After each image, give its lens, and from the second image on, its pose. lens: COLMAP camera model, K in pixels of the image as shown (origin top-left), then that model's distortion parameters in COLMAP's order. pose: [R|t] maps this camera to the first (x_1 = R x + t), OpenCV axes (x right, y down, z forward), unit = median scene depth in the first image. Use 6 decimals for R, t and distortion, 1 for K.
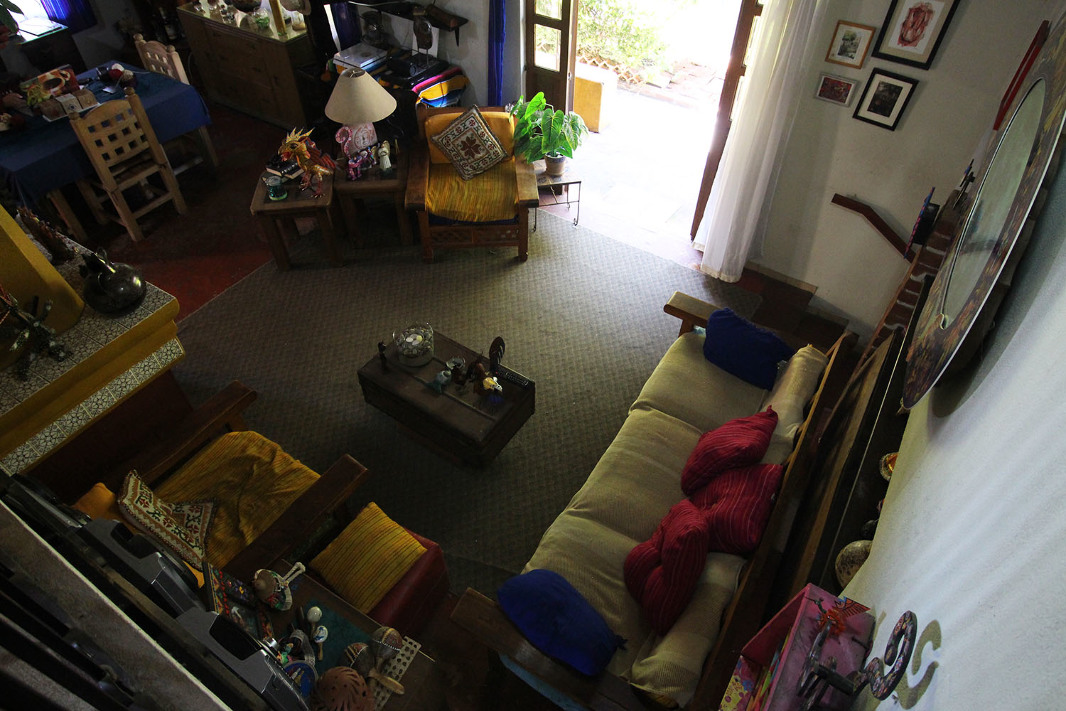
lens RADIAL K [[678.1, 0, 530.8], [0, 678.1, 353.9], [0, 0, 1]] dist [-0.024897, -0.000406]
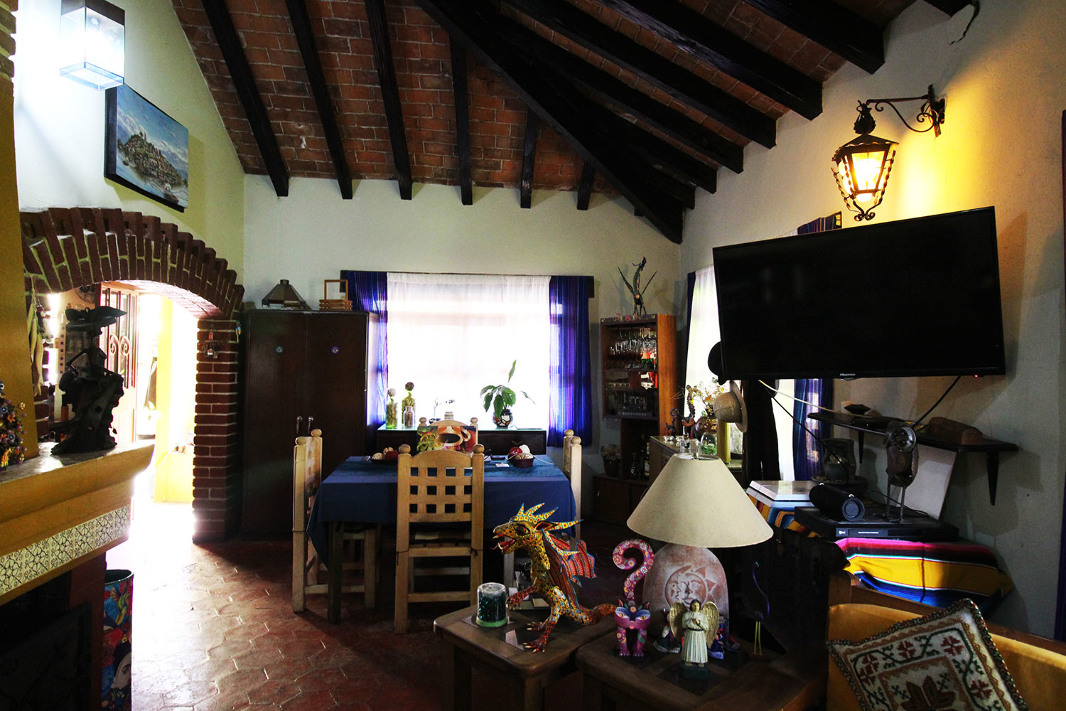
lens RADIAL K [[625.3, 0, 535.0], [0, 625.3, 352.1], [0, 0, 1]] dist [0.001057, 0.000046]
pose [[0.605280, -0.005383, -0.795994, 0.044841], [-0.583555, 0.677107, -0.448319, -0.168038], [0.541386, 0.735865, 0.406698, 0.627180]]
